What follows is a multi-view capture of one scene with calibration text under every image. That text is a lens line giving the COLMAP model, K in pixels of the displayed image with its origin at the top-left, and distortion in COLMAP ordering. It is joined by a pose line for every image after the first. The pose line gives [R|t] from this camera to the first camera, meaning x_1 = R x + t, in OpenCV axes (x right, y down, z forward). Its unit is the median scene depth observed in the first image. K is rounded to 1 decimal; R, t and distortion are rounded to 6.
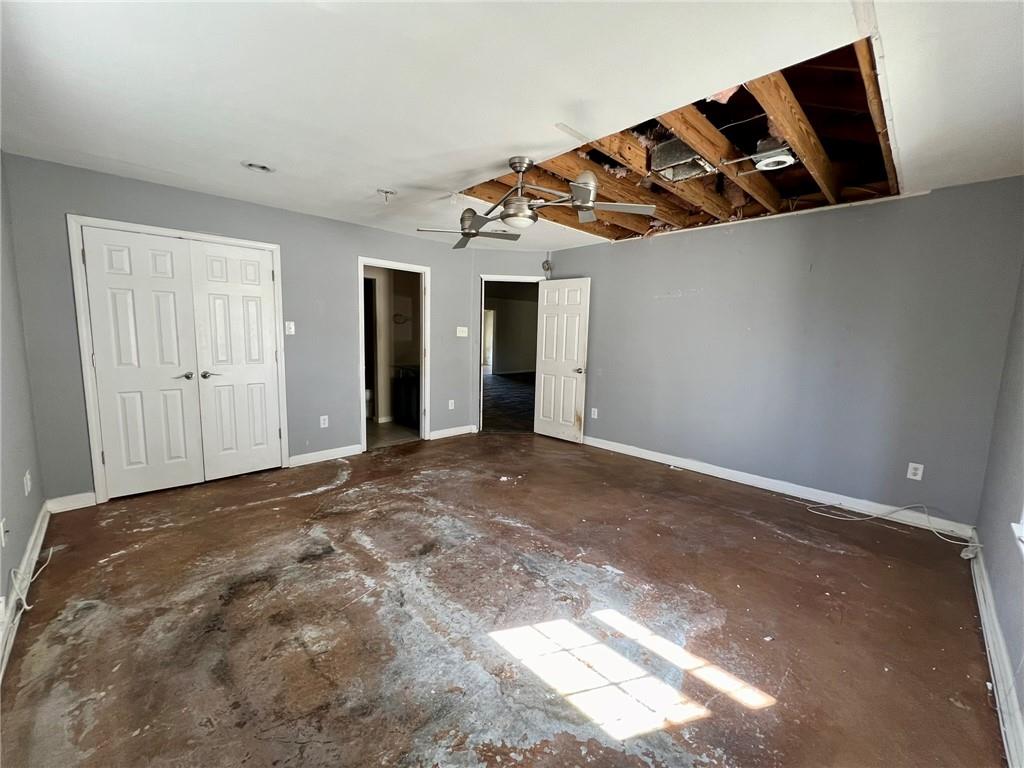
lens RADIAL K [[410.7, 0, 504.1], [0, 410.7, 389.3], [0, 0, 1]] dist [-0.002730, 0.001017]
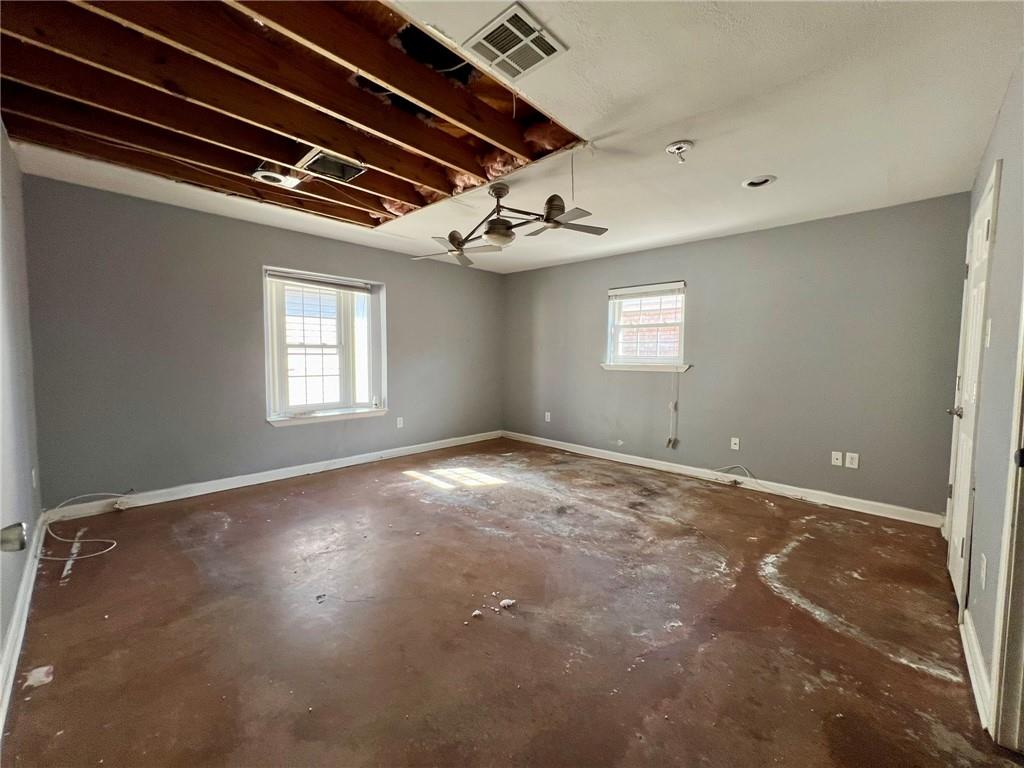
lens RADIAL K [[410.7, 0, 515.9], [0, 410.7, 379.2], [0, 0, 1]] dist [-0.002730, 0.001017]
pose [[-0.997825, -0.031510, -0.057898, 0.039935], [-0.041935, 0.981128, 0.188757, -0.236295], [0.050857, 0.190775, -0.980316, 2.065754]]
